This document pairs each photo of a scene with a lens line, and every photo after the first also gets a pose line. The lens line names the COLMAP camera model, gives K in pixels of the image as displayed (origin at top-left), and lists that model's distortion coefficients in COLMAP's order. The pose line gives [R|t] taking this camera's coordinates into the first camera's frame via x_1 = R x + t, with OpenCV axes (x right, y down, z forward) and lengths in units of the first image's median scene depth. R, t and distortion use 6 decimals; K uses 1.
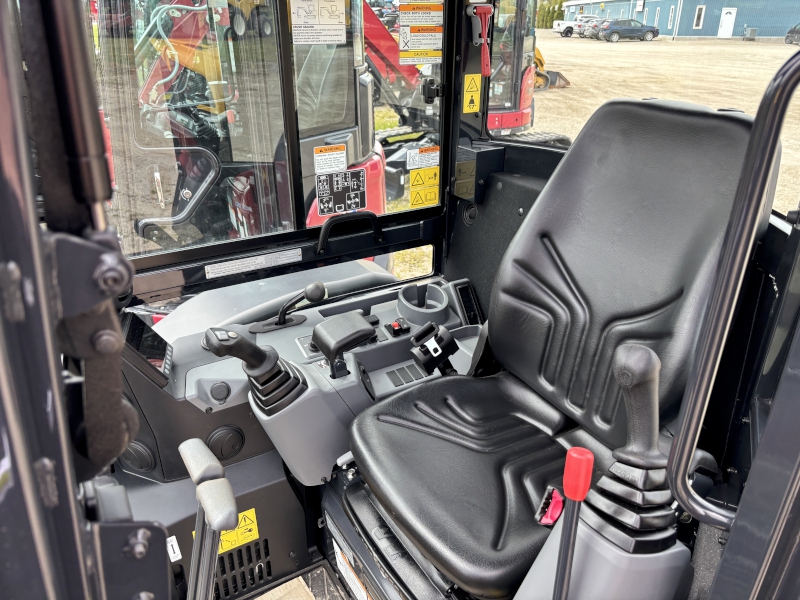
lens RADIAL K [[611.8, 0, 402.8], [0, 611.8, 299.9], [0, 0, 1]] dist [-0.009656, -0.013370]
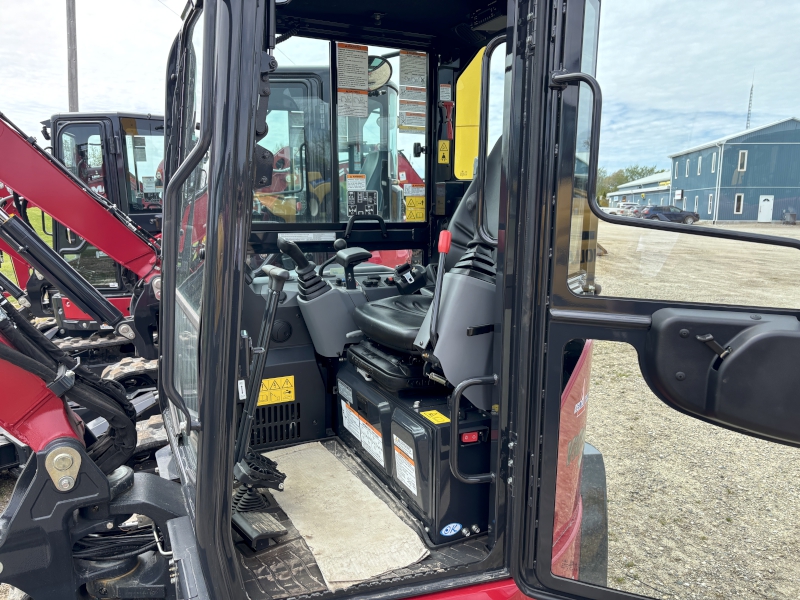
lens RADIAL K [[611.8, 0, 398.7], [0, 611.8, 301.3], [0, 0, 1]] dist [-0.009656, -0.013370]
pose [[0.994661, 0.014358, -0.102197, 0.168793], [-0.042992, 0.957906, -0.283846, 0.535279], [0.093820, 0.286724, 0.953408, -0.488278]]
